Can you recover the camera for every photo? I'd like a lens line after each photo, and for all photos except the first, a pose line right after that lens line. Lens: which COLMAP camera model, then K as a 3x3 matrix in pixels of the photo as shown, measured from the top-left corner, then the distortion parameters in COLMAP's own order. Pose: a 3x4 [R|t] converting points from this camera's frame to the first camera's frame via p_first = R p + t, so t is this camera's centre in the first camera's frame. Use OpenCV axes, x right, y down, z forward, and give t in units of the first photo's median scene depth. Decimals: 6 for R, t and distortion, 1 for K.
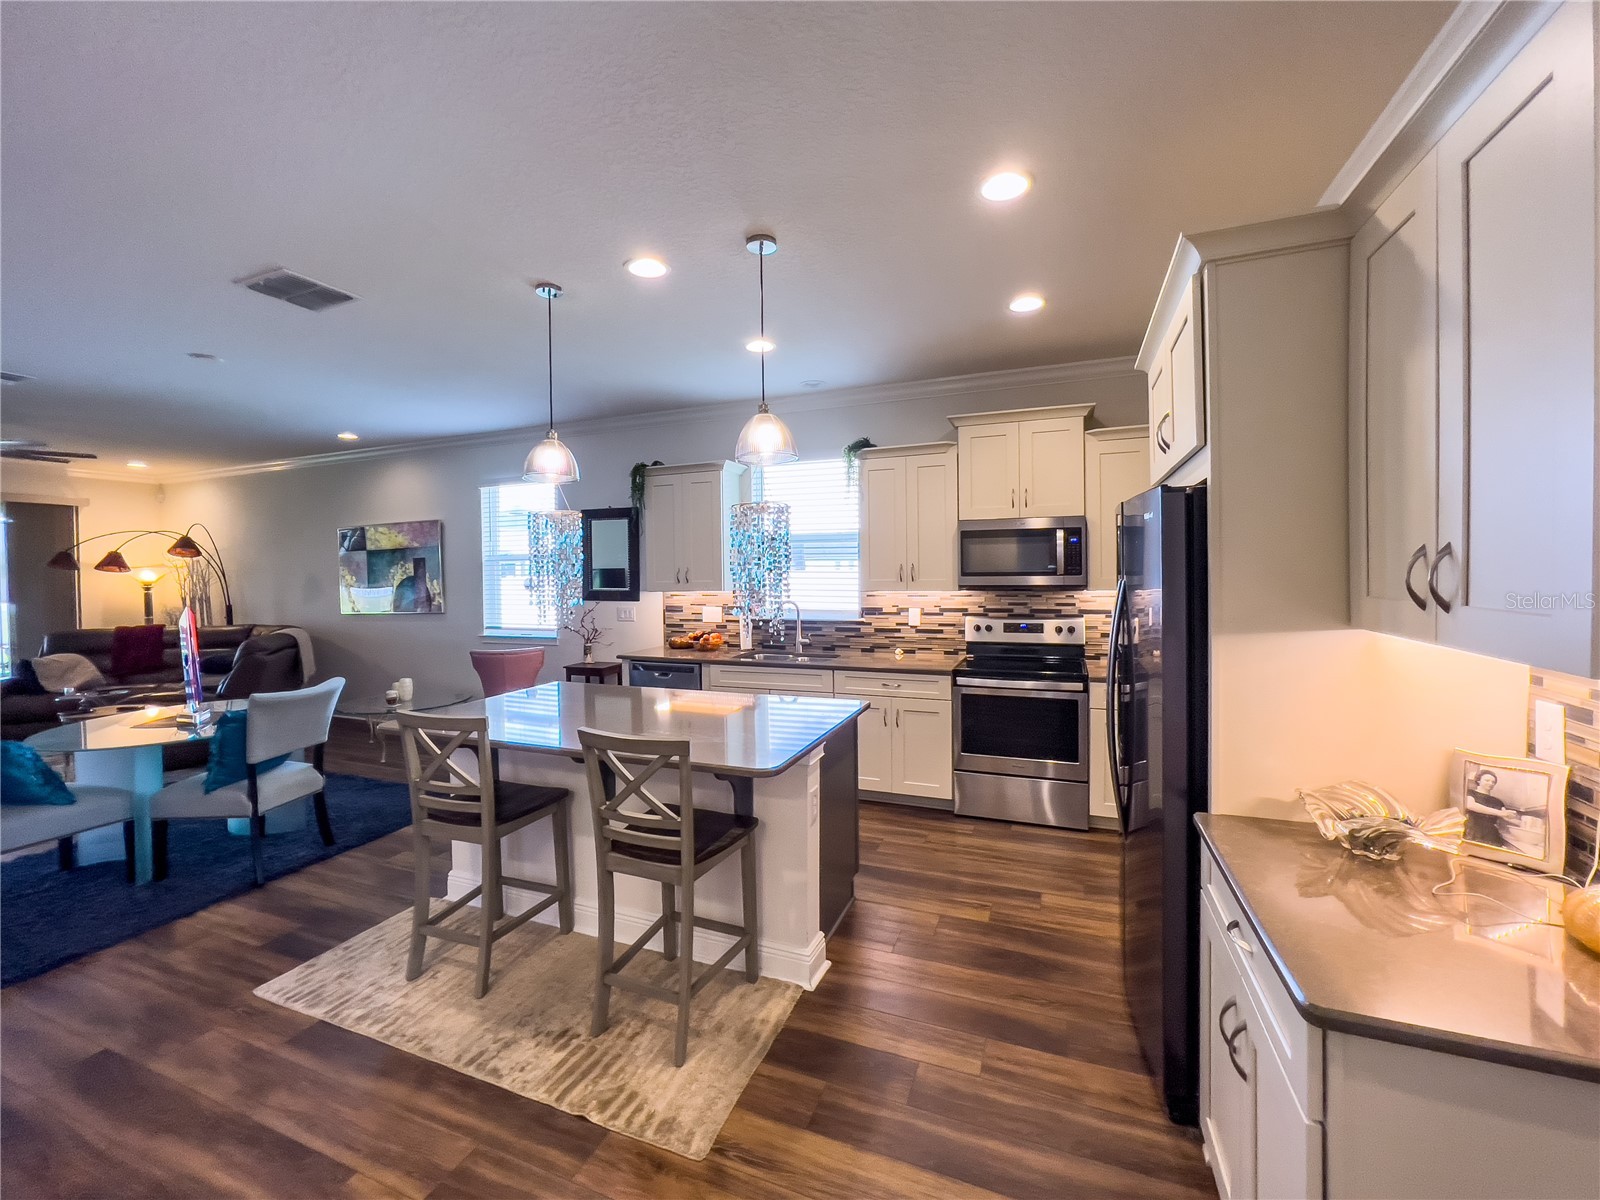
lens RADIAL K [[649.5, 0, 805.3], [0, 649.5, 602.6], [0, 0, 1]] dist [-0.012801, -0.000114]
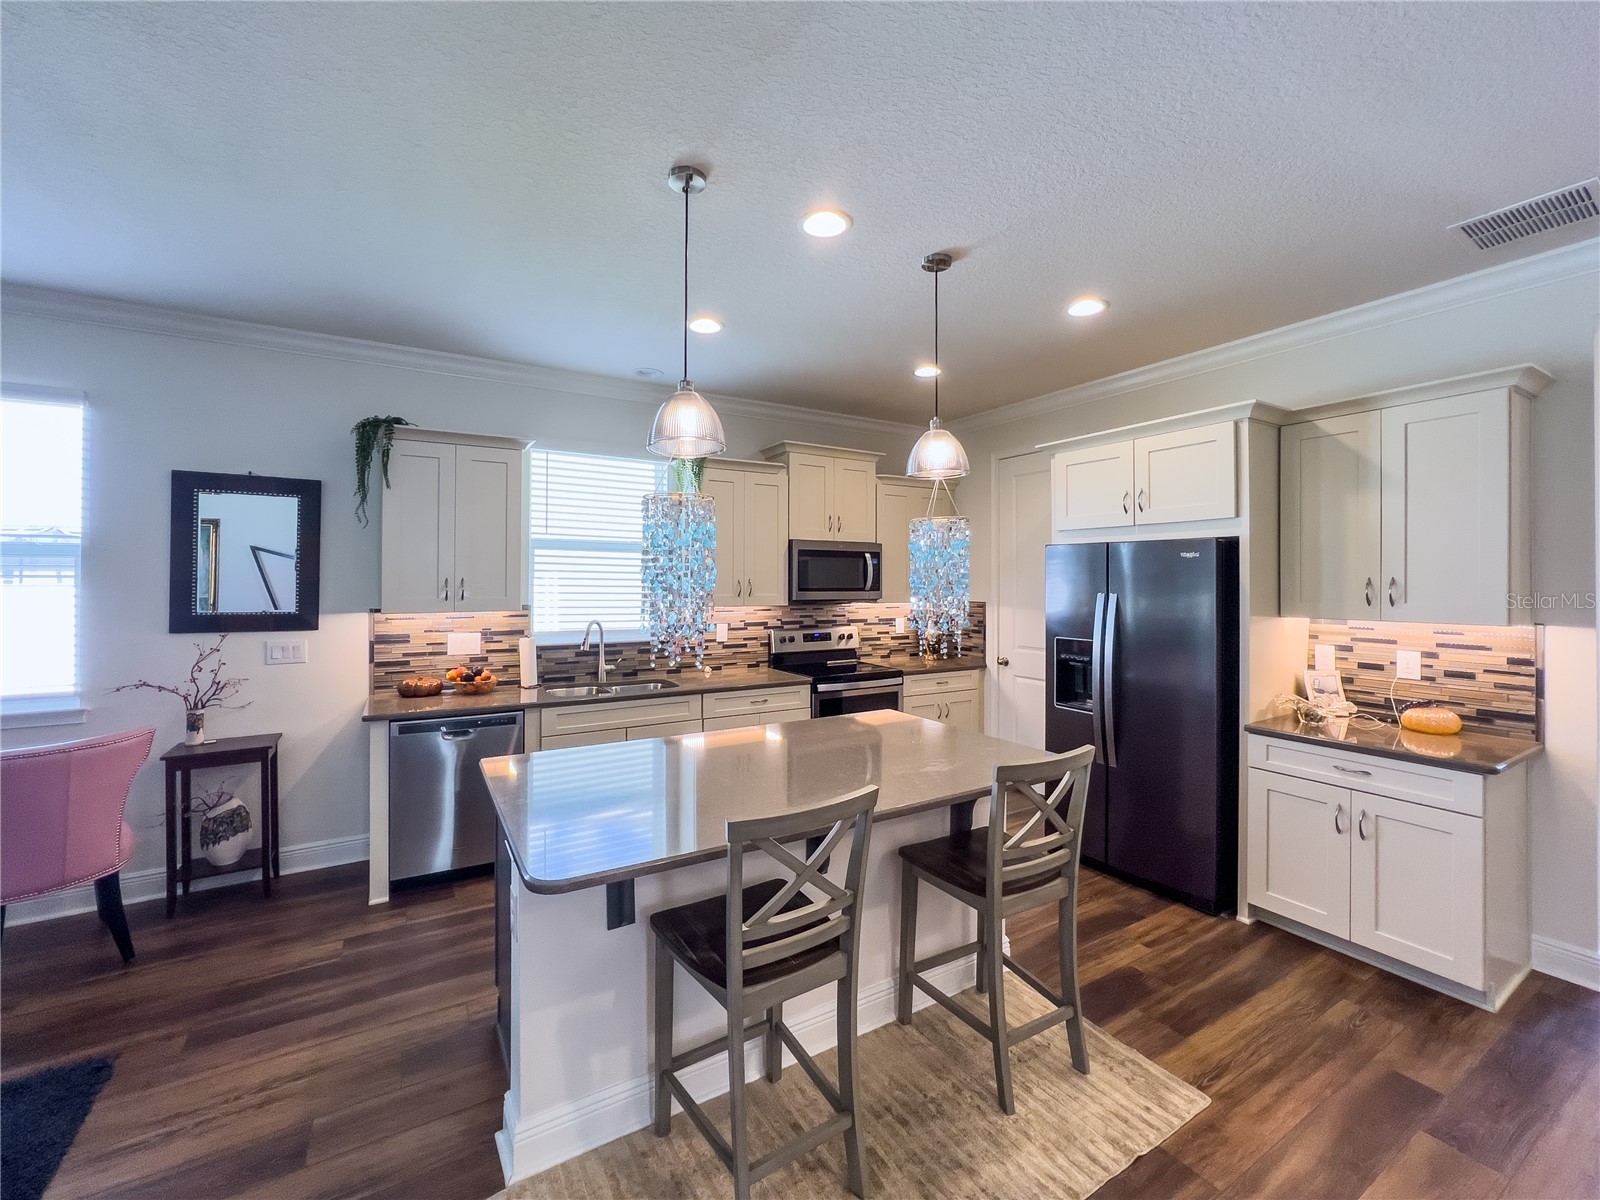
lens RADIAL K [[651.9, 0, 793.2], [0, 651.9, 588.7], [0, 0, 1]] dist [-0.013196, 0.000411]
pose [[0.619028, 0.009825, 0.785308, -0.551174], [0.033506, 0.998681, -0.038906, -0.002690], [-0.784654, 0.050397, 0.617882, 0.304601]]
